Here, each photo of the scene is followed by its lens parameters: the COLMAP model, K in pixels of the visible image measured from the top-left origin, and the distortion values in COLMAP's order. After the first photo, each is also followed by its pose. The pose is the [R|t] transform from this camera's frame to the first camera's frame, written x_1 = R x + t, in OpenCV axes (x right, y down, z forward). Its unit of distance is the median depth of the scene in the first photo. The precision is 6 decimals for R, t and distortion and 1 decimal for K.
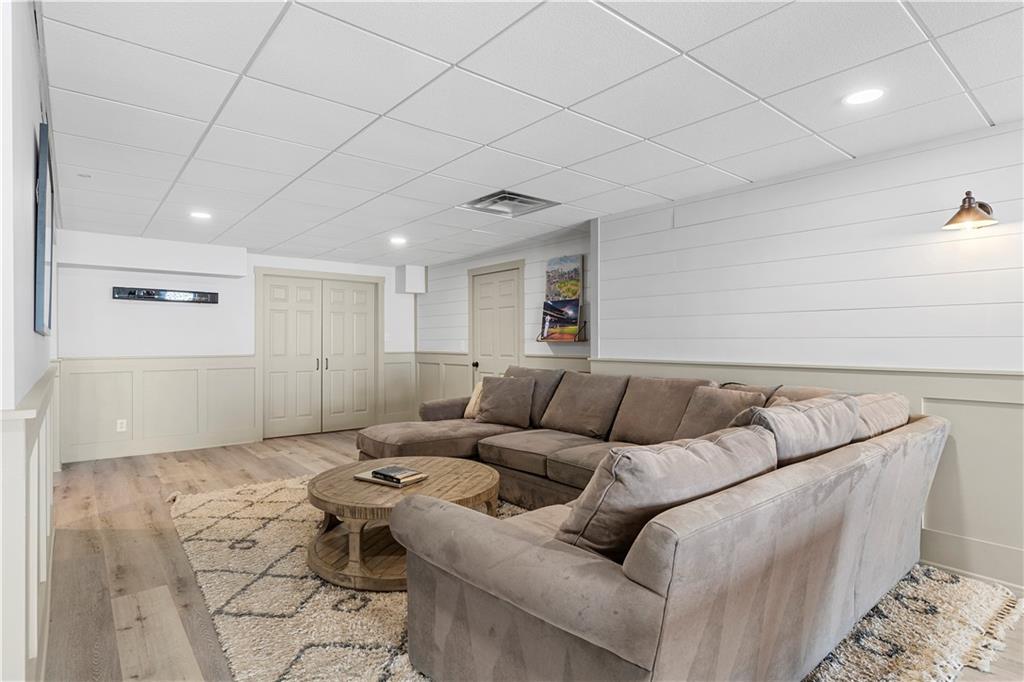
lens RADIAL K [[531.8, 0, 512.3], [0, 531.8, 340.5], [0, 0, 1]] dist [-0.001684, -0.000468]
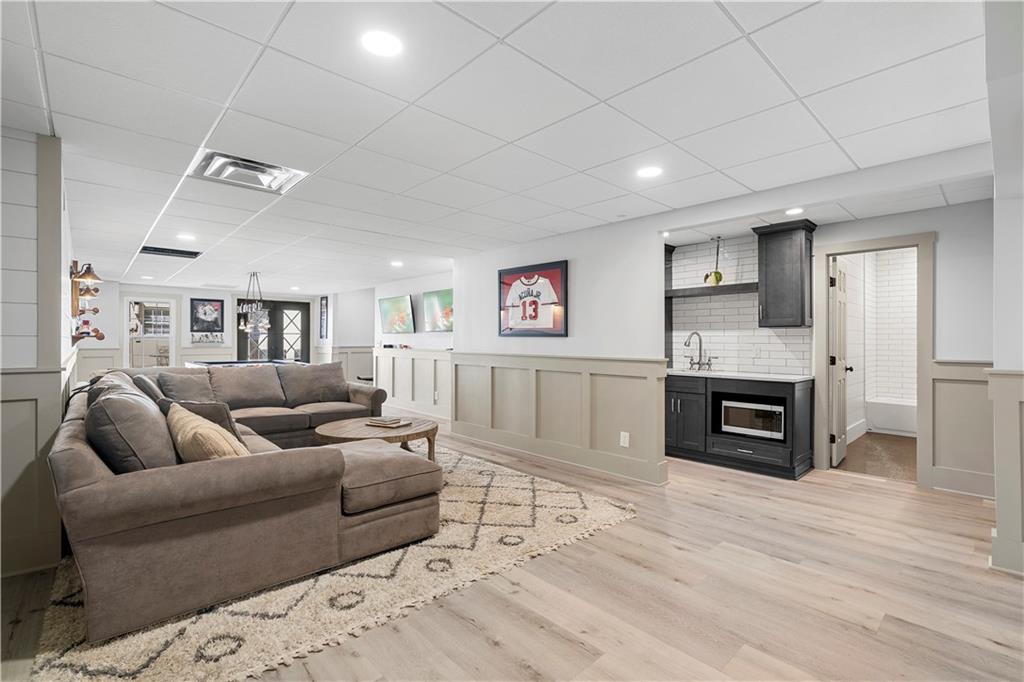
lens RADIAL K [[464.4, 0, 505.9], [0, 464.4, 343.1], [0, 0, 1]] dist [-0.007110, 0.006252]
pose [[-0.998824, -0.006935, -0.047982, -0.470600], [-0.007083, 0.999971, 0.002927, 0.012842], [0.047961, 0.003263, -0.998844, 2.206827]]
